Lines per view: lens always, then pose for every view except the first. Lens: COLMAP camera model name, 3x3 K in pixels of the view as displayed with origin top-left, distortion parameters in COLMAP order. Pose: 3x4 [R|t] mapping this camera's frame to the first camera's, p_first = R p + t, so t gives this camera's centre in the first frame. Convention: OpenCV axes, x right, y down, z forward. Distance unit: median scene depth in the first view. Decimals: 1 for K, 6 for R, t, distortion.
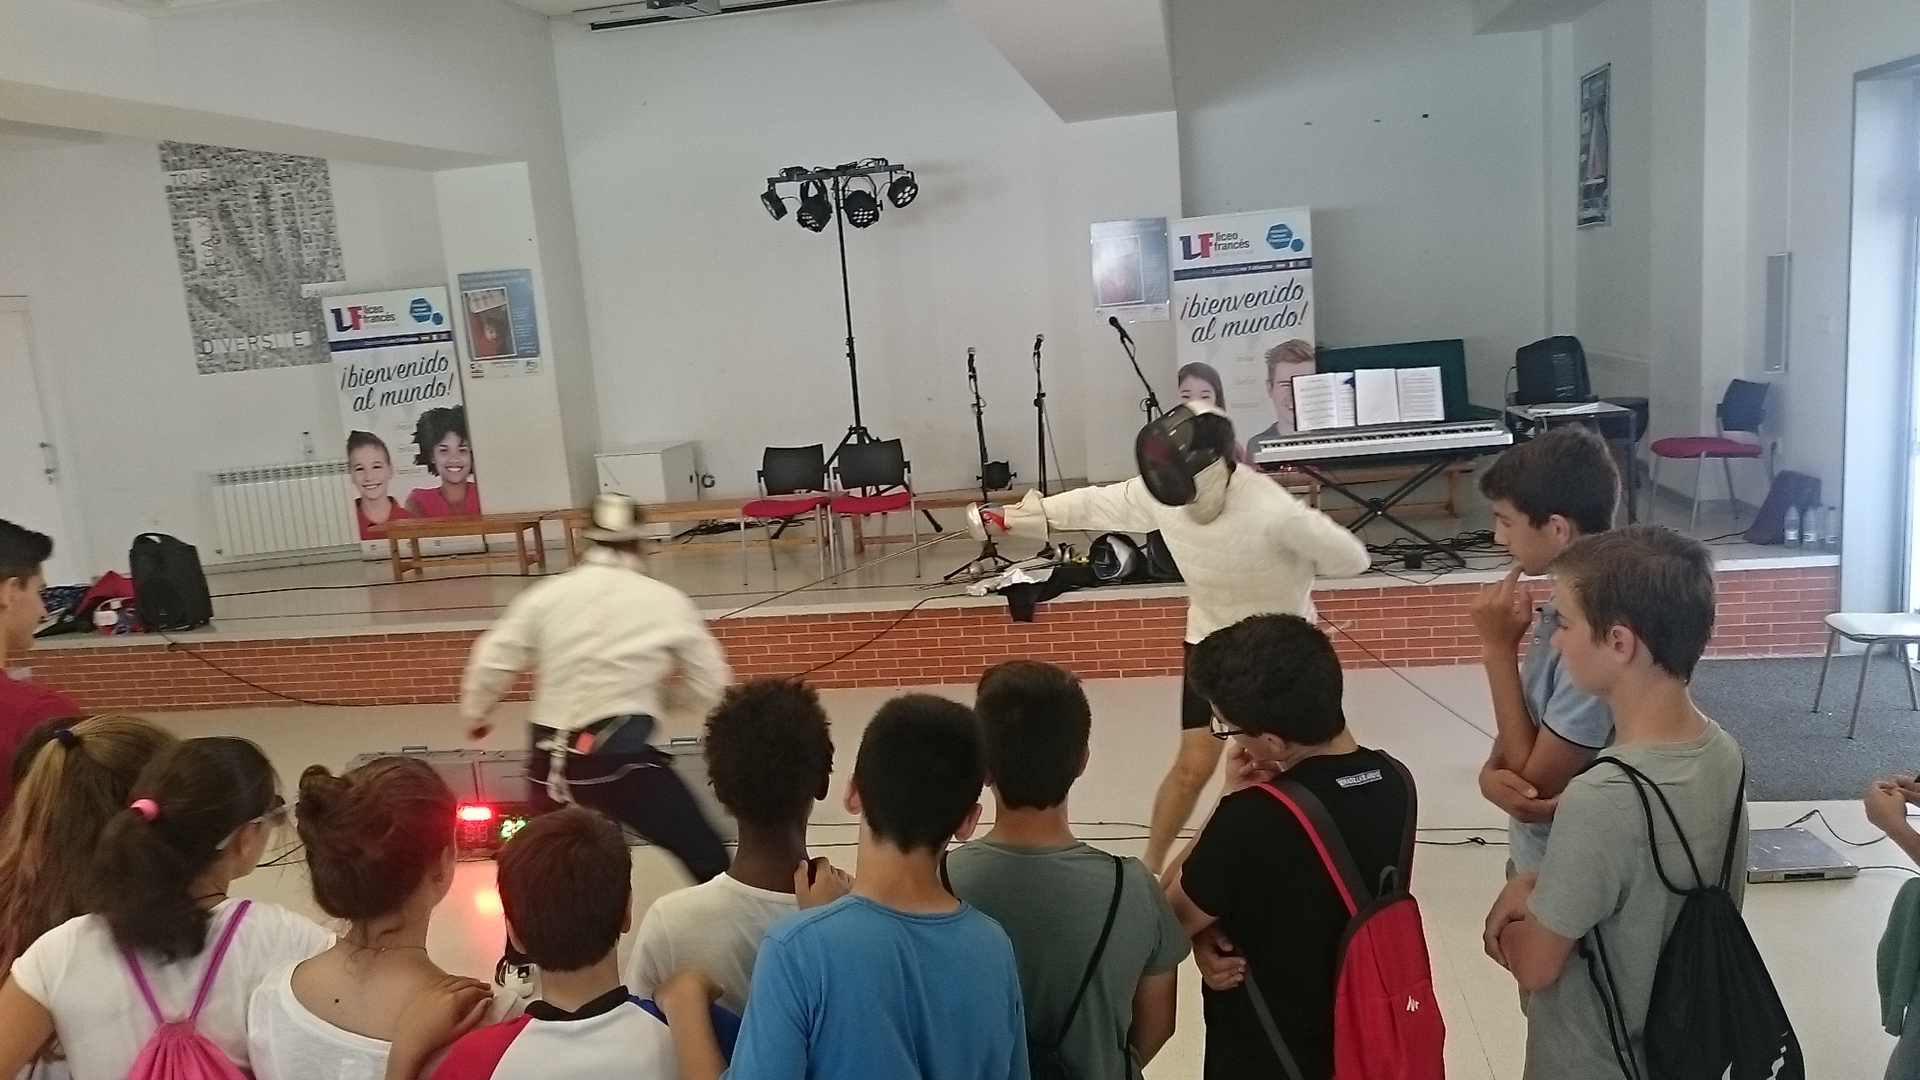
lens RADIAL K [[1392.4, 0, 960.0], [0, 1392.4, 545.5], [0, 0, 1]] dist [-0.015558, -0.013286]
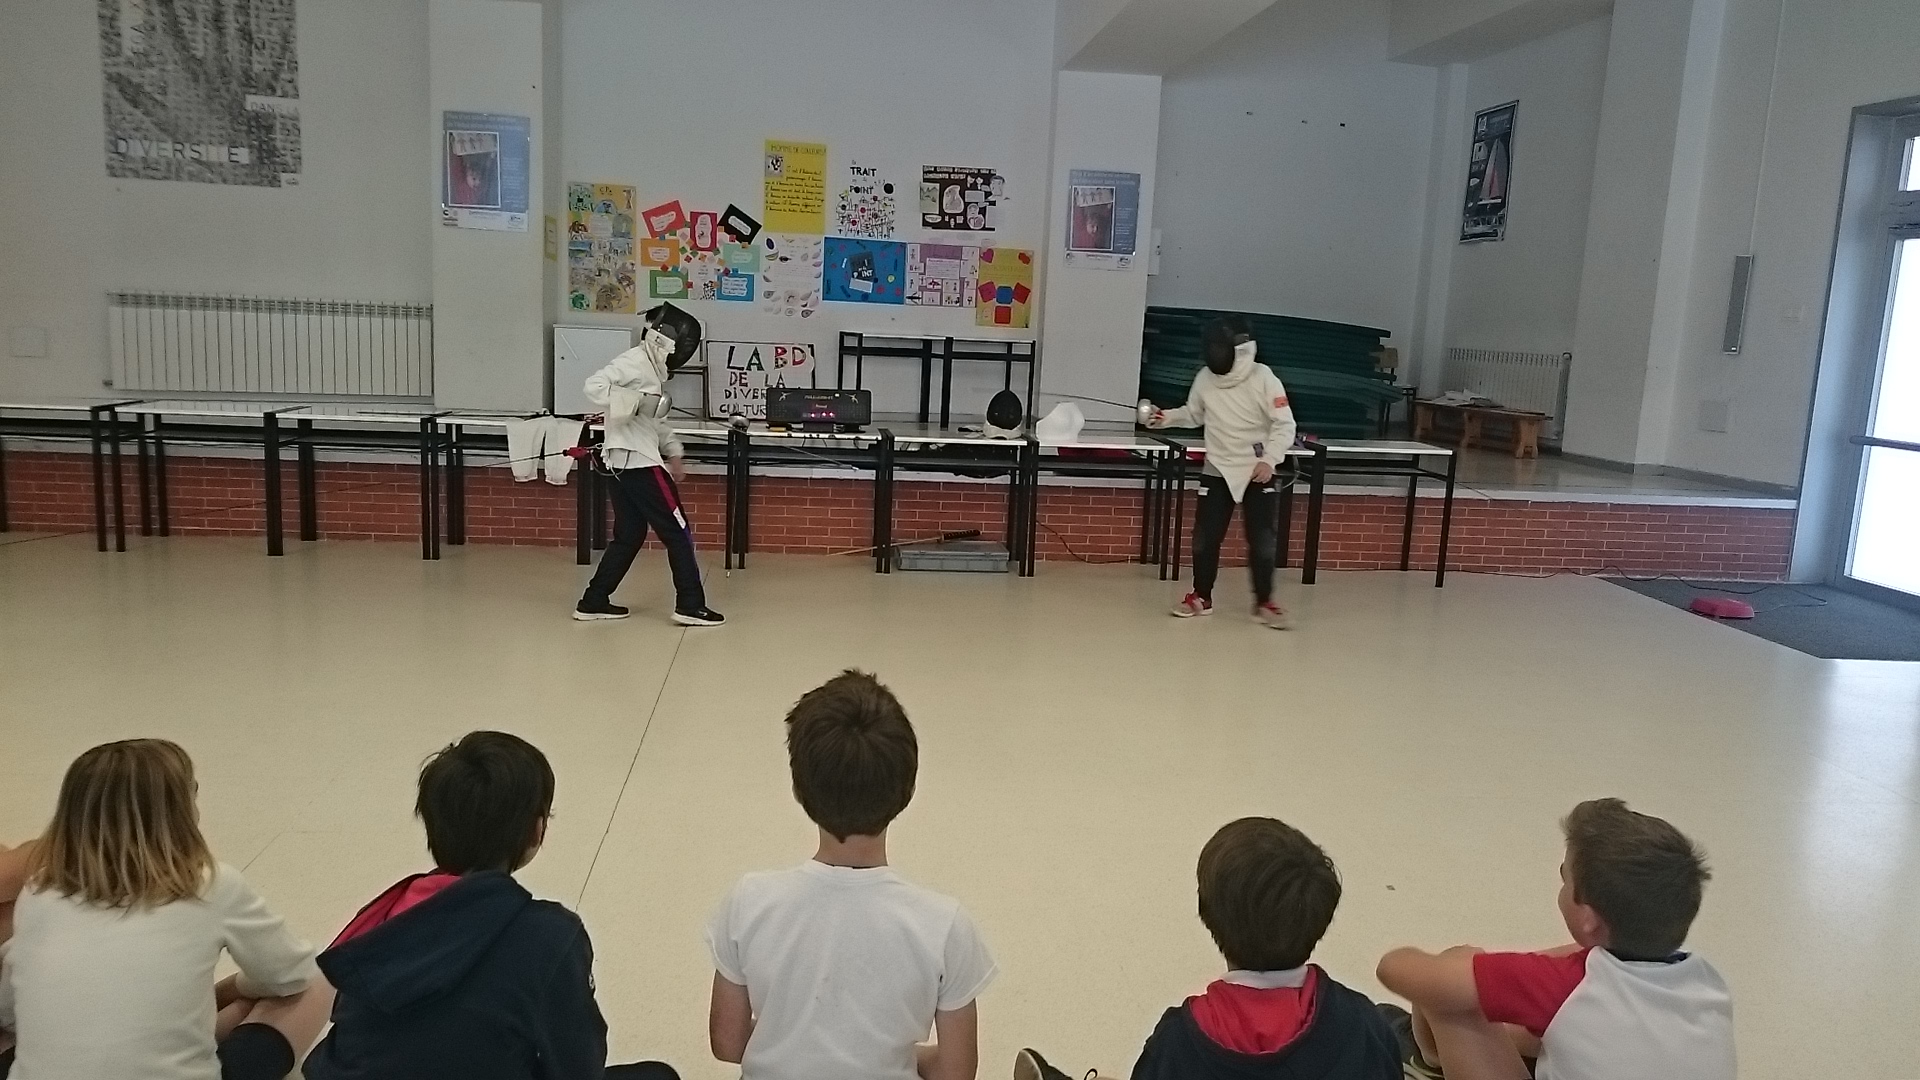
lens RADIAL K [[1392.4, 0, 961.0], [0, 1392.4, 536.3], [0, 0, 1]] dist [-0.015558, -0.013286]
pose [[0.955838, 0.084605, 0.281452, -0.264567], [-0.077174, 0.996316, -0.037405, 0.091526], [-0.283580, 0.014032, 0.958846, 0.026604]]
